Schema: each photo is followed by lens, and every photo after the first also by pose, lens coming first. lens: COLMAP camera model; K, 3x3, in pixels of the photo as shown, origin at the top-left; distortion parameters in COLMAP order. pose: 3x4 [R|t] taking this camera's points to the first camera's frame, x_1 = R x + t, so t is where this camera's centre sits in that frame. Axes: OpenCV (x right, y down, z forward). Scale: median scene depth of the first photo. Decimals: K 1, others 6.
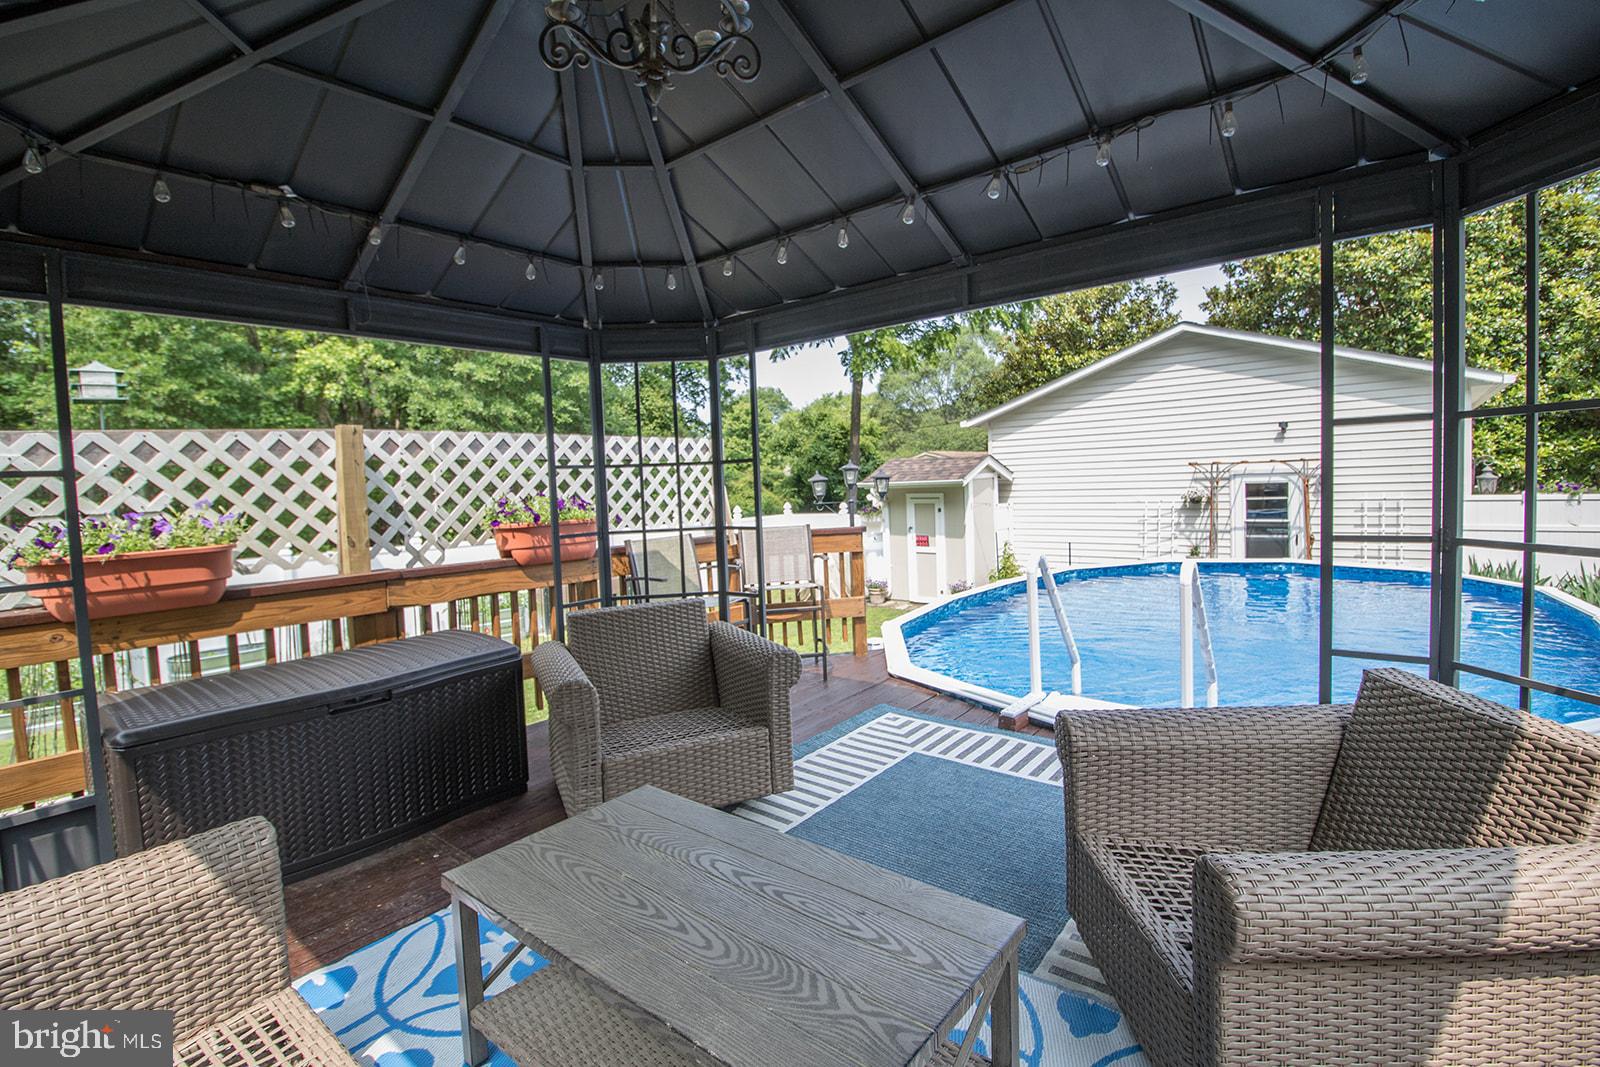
lens RADIAL K [[742.2, 0, 800.0], [0, 742.2, 533.5], [0, 0, 1]] dist [-0.028910, -0.001074]
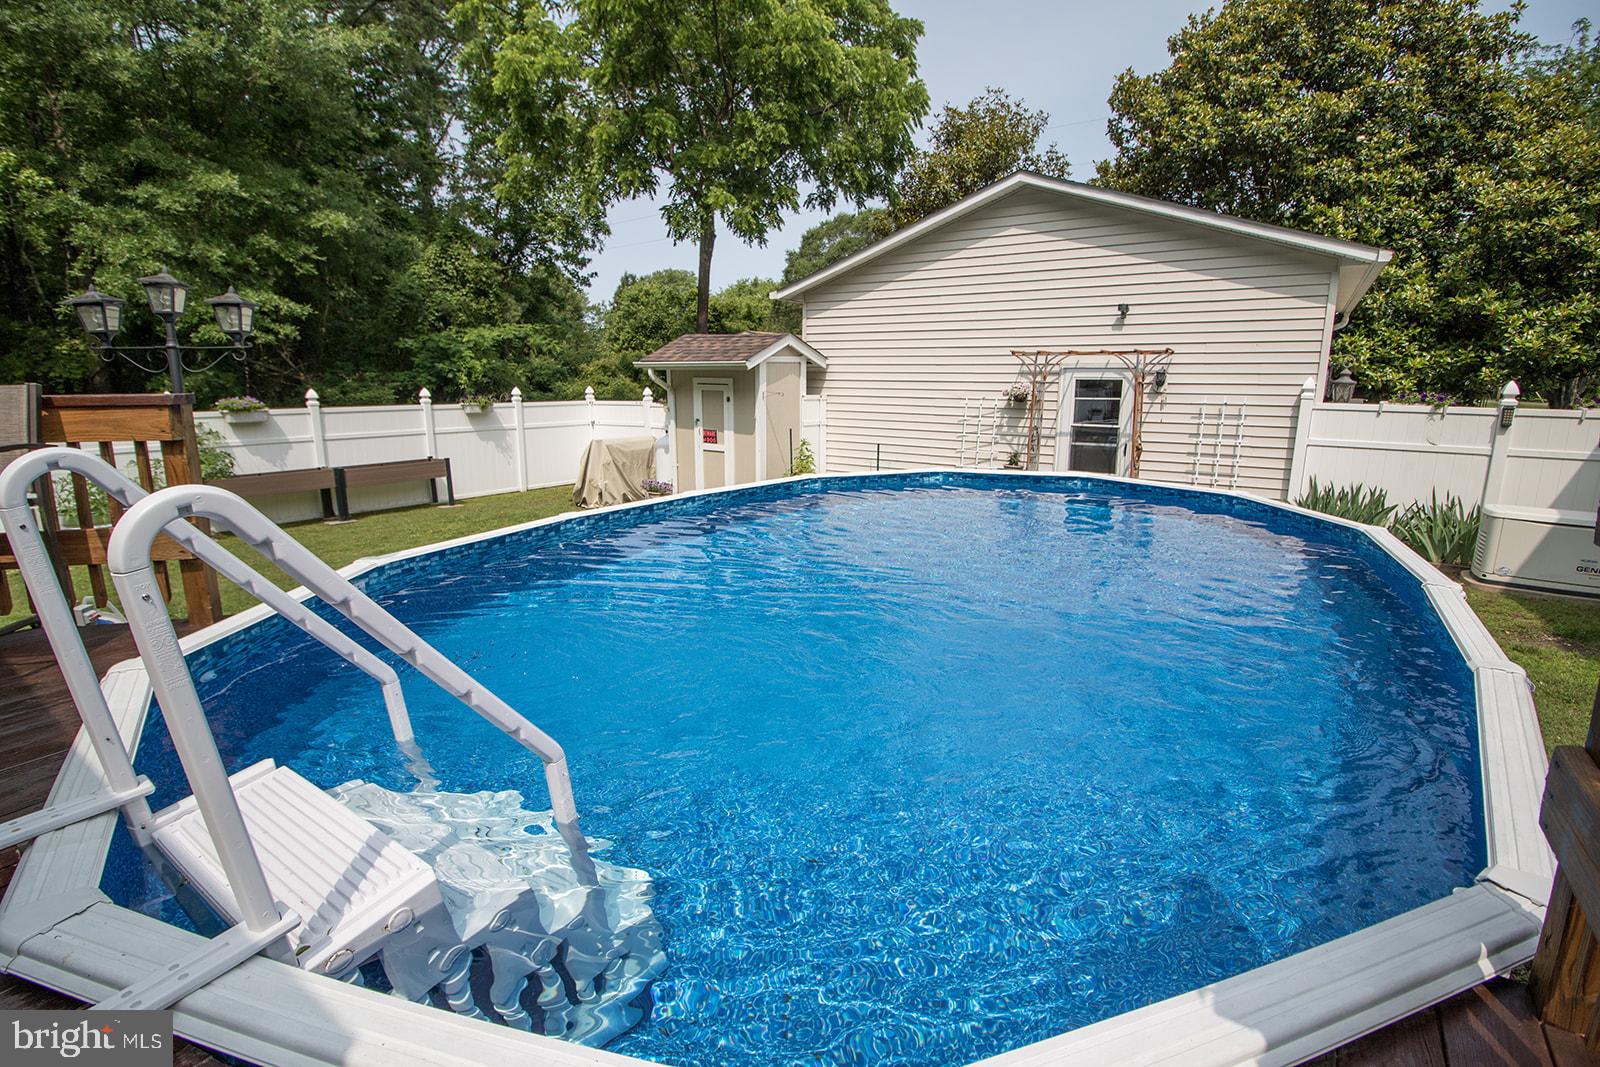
lens RADIAL K [[718.6, 0, 827.0], [0, 718.6, 536.3], [0, 0, 1]] dist [-0.013104, -0.006018]
pose [[0.993488, 0.019136, 0.112319, 0.209776], [-0.035211, 0.989106, 0.142935, 0.001116], [-0.108360, -0.145959, 0.983338, 0.180323]]
